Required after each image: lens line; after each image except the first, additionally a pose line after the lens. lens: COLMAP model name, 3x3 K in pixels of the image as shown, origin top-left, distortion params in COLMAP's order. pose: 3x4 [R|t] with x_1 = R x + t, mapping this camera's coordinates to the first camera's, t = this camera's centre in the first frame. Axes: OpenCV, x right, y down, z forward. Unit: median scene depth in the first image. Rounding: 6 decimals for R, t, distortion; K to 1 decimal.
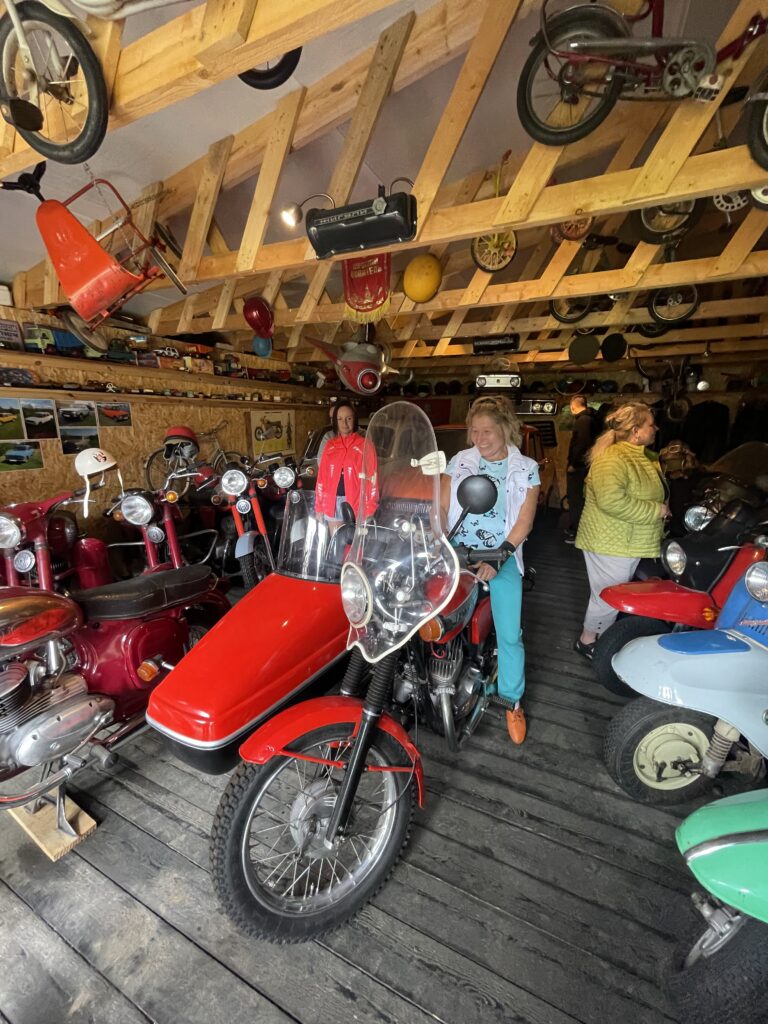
lens RADIAL K [[417.5, 0, 377.1], [0, 417.5, 516.5], [0, 0, 1]] dist [-0.002527, 0.000129]
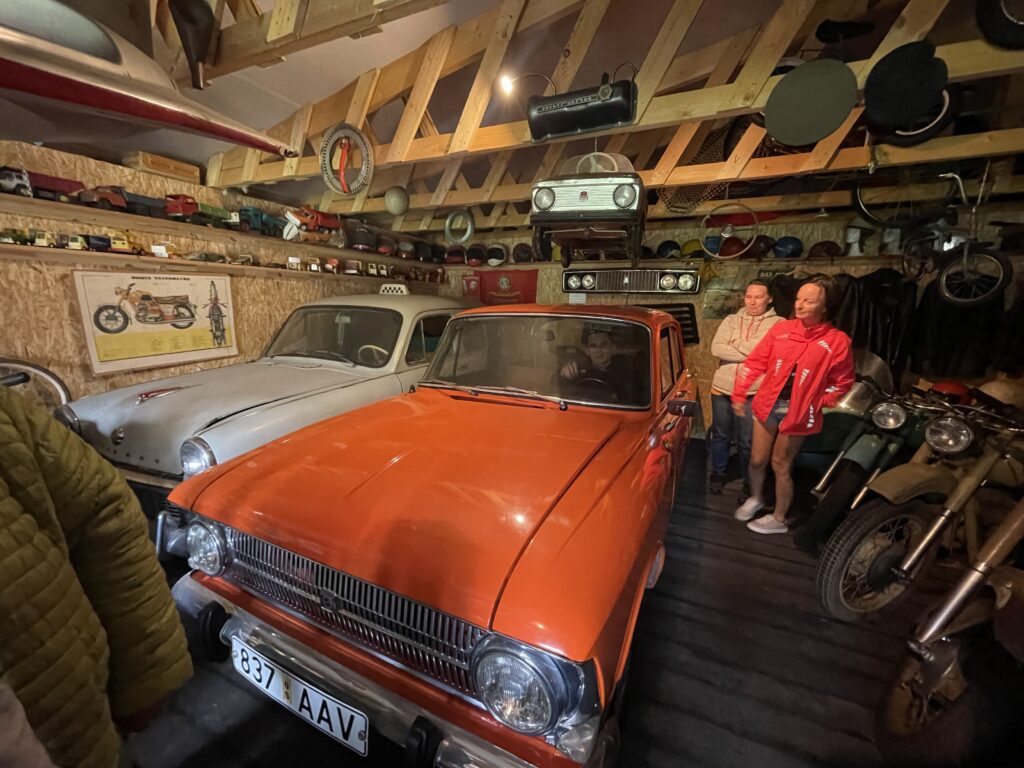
lens RADIAL K [[417.5, 0, 509.2], [0, 417.5, 381.6], [0, 0, 1]] dist [-0.002527, 0.000129]
pose [[0.999814, 0.007279, 0.017885, 0.303186], [-0.006395, 0.998780, -0.048964, -0.178787], [-0.018219, 0.048841, 0.998640, 0.869498]]
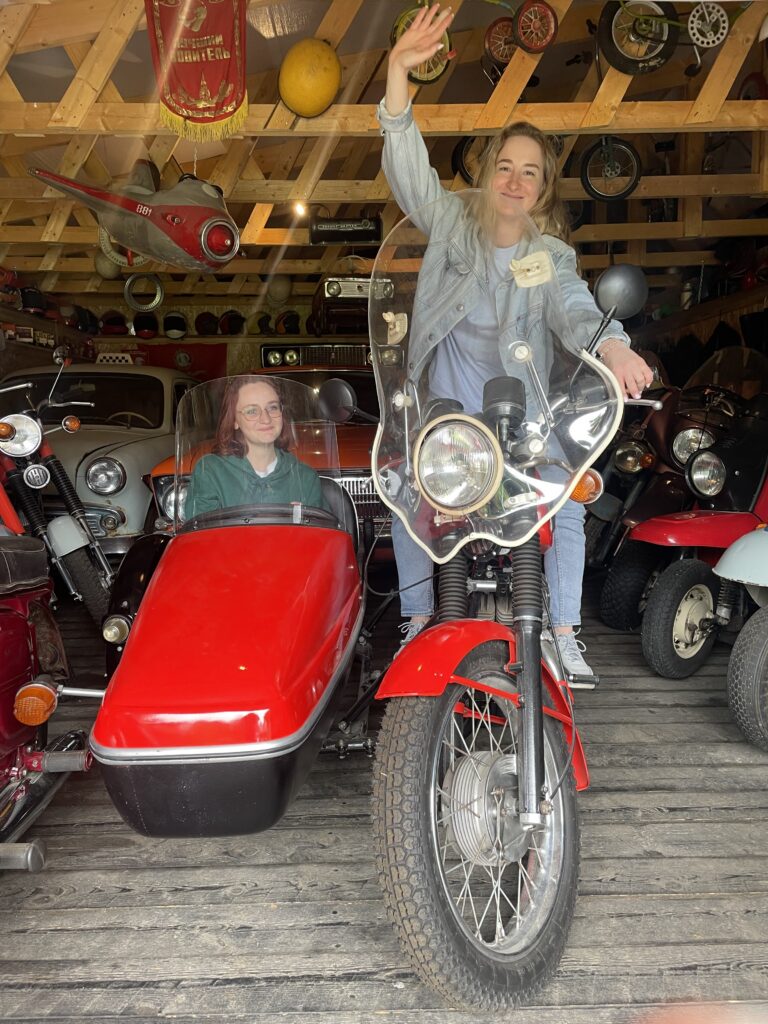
lens RADIAL K [[789.6, 0, 380.3], [0, 789.6, 511.0], [0, 0, 1]] dist [0.027760, -0.032793]
pose [[0.892458, -0.063843, 0.446590, -0.314773], [0.118610, 0.988314, -0.095743, 0.162882], [-0.435259, 0.138416, 0.889601, -0.002768]]
